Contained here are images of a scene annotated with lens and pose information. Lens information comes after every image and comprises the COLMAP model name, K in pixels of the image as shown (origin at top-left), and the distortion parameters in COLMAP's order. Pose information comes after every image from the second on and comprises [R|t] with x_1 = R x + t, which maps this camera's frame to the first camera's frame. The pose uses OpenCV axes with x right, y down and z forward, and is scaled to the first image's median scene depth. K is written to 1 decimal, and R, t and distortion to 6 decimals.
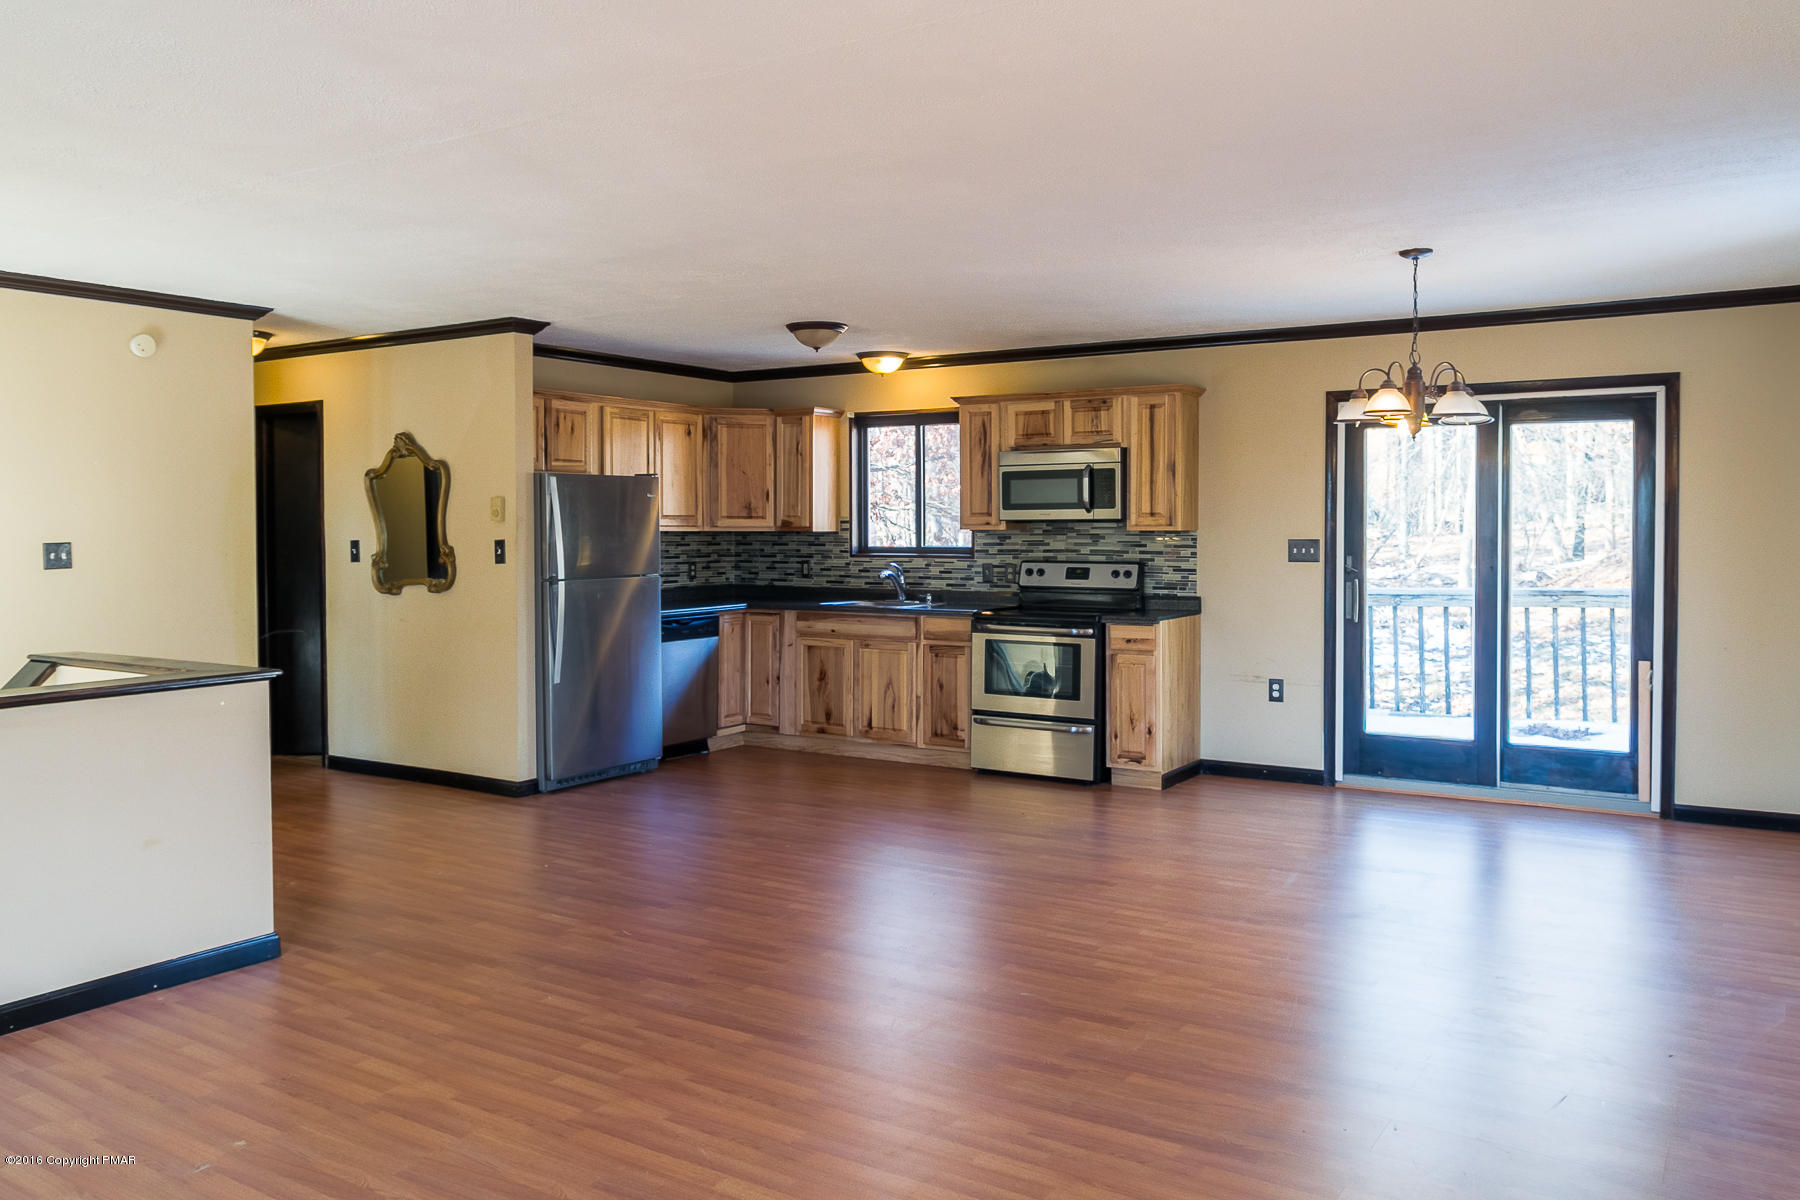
lens RADIAL K [[1380.2, 0, 902.5], [0, 1380.2, 550.0], [0, 0, 1]] dist [0.016133, 0.005645]
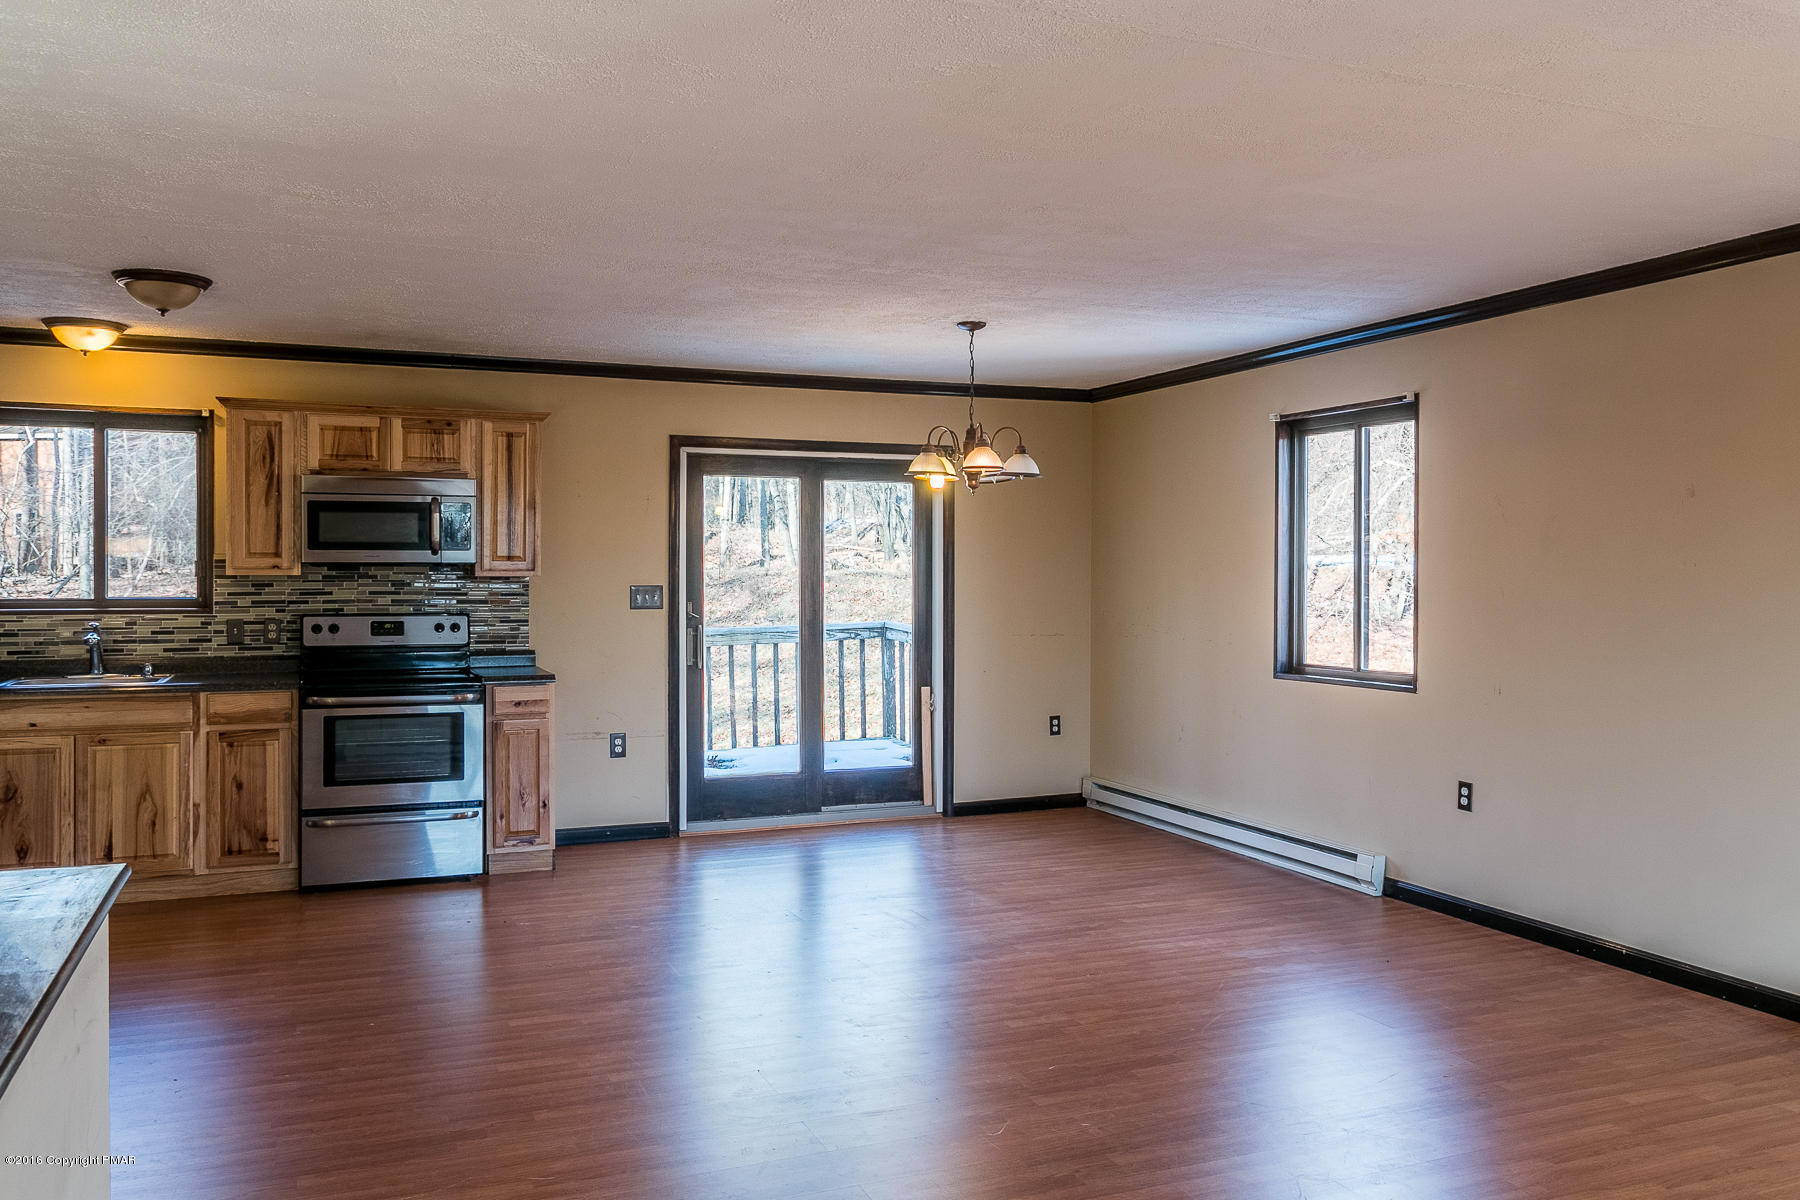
lens RADIAL K [[1426.6, 0, 898.3], [0, 1426.6, 570.3], [0, 0, 1]] dist [0.006018, 0.002139]
pose [[0.569201, 0.004934, 0.822183, -0.413372], [0.011292, 0.999841, -0.013818, -0.002514], [-0.822121, 0.017150, 0.569055, 0.277277]]
